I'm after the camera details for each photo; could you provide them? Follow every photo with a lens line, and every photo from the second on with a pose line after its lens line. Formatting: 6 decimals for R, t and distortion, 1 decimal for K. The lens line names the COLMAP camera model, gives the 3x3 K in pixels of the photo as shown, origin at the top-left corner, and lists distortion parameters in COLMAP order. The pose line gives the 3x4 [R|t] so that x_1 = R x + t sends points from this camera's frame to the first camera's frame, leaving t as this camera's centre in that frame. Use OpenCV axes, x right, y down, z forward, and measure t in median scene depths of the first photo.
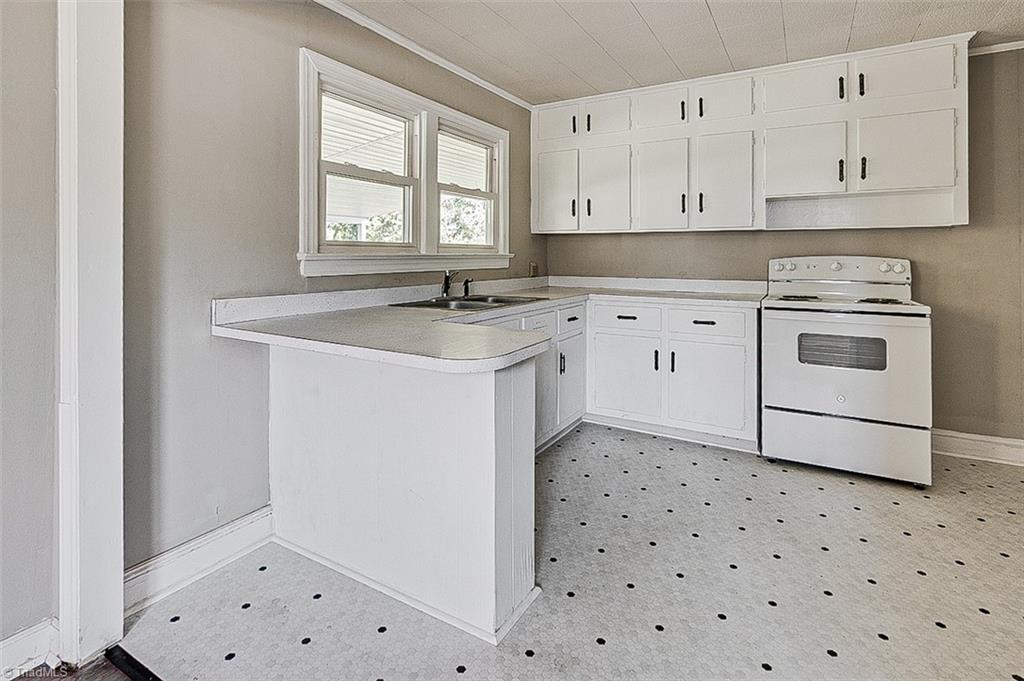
lens RADIAL K [[490.4, 0, 535.4], [0, 490.4, 250.9], [0, 0, 1]] dist [-0.007186, 0.004335]
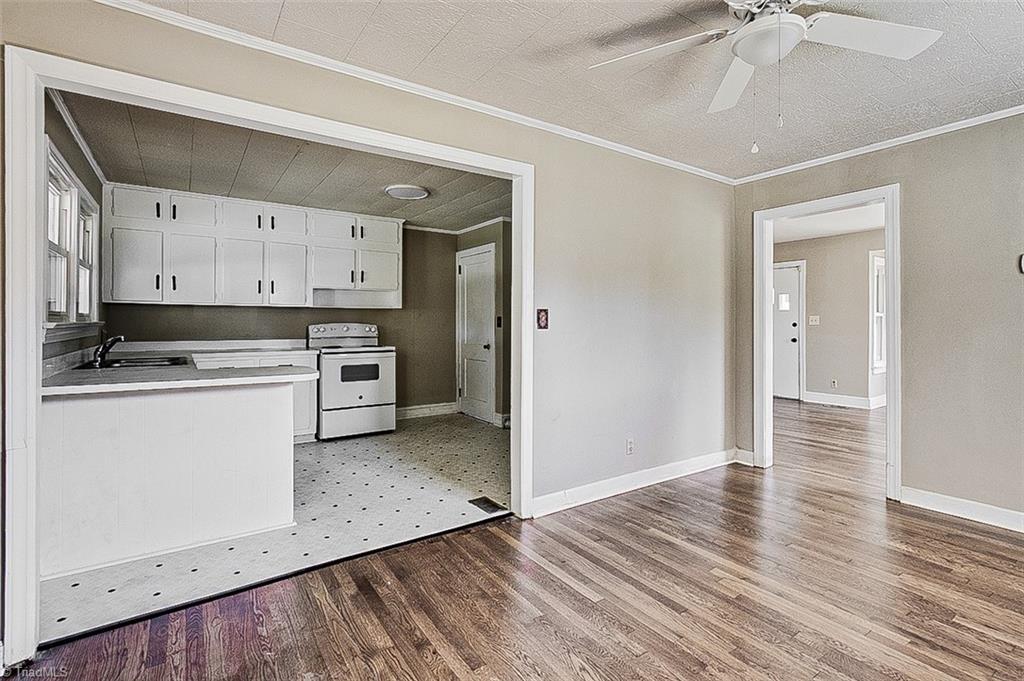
lens RADIAL K [[490.4, 0, 491.3], [0, 490.4, 322.3], [0, 0, 1]] dist [-0.007186, 0.004335]
pose [[0.451574, -0.000649, 0.892233, -0.747710], [-0.008768, 0.999948, 0.005165, -0.006787], [-0.892191, -0.010155, 0.451545, -0.284824]]
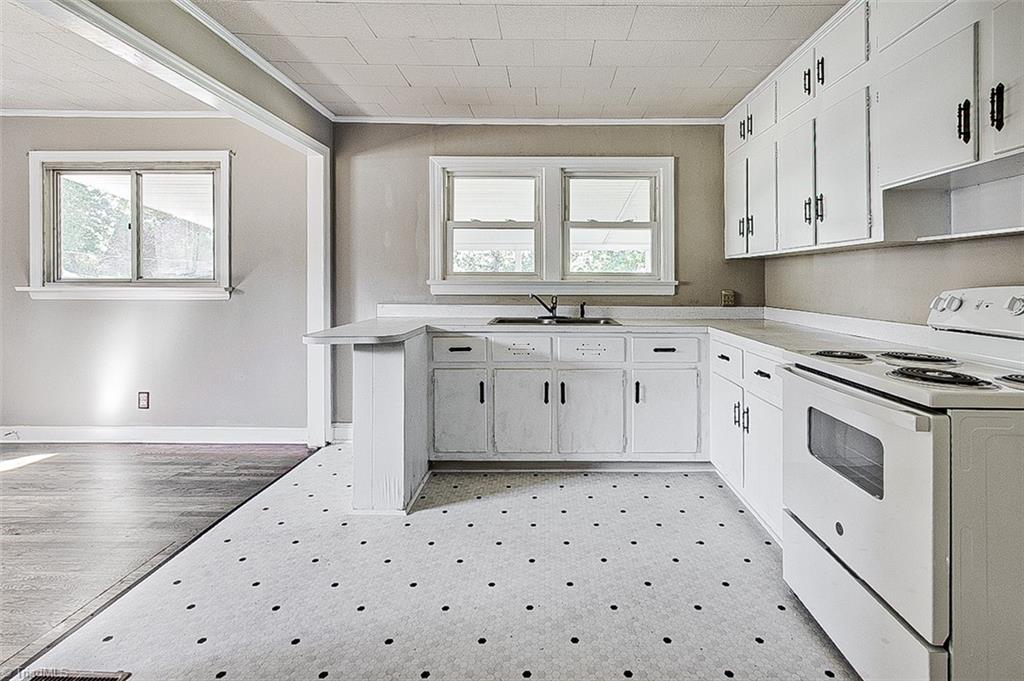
lens RADIAL K [[490.4, 0, 532.2], [0, 490.4, 276.5], [0, 0, 1]] dist [-0.007186, 0.004335]
pose [[0.504262, -0.005526, -0.863533, 0.805101], [0.004964, 0.999982, -0.003501, -0.000263], [0.863536, -0.002521, 0.504280, 0.321700]]
